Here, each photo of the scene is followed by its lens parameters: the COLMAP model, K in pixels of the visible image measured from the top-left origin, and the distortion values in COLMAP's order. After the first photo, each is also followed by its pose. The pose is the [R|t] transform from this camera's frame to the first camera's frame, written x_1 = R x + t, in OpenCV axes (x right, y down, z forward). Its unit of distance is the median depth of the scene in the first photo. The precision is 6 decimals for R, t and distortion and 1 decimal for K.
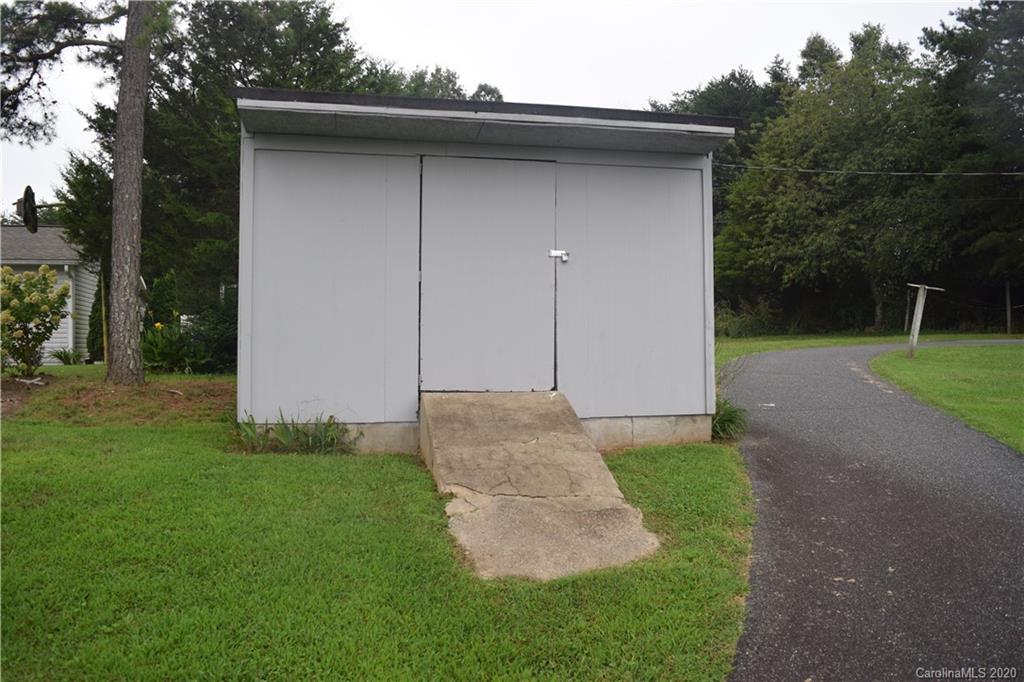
lens RADIAL K [[804.8, 0, 509.3], [0, 804.8, 339.0], [0, 0, 1]] dist [-0.097805, 0.027826]
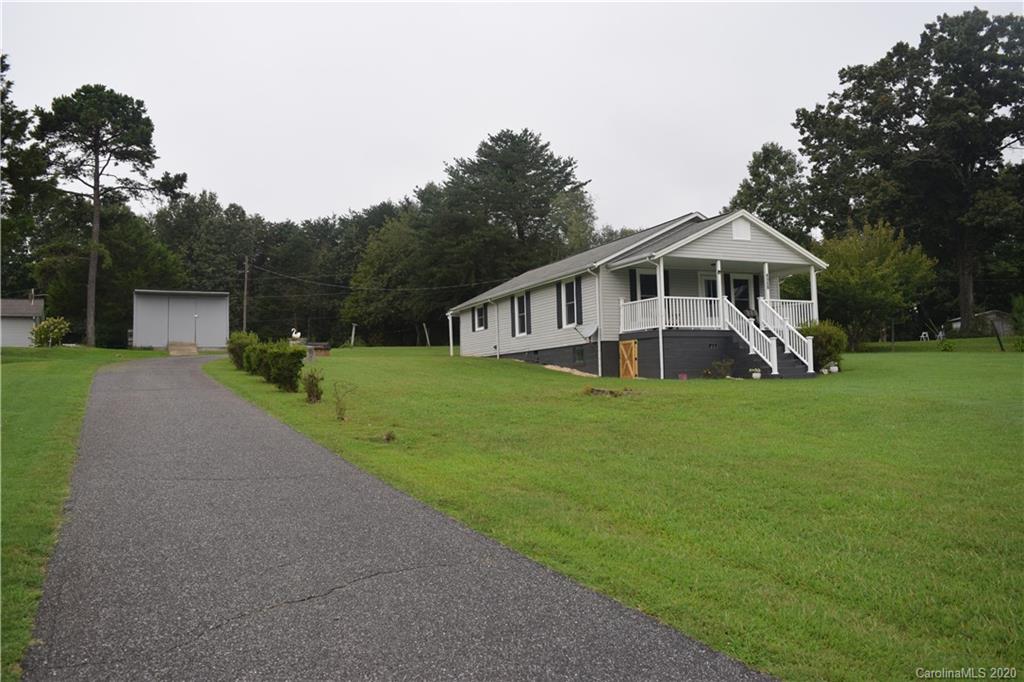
lens RADIAL K [[804.8, 0, 509.3], [0, 804.8, 339.0], [0, 0, 1]] dist [-0.097805, 0.027826]
pose [[0.969709, -0.005419, 0.244203, 0.202916], [0.020053, 0.998145, -0.057483, 0.098388], [-0.243439, 0.060639, 0.968019, -1.169193]]
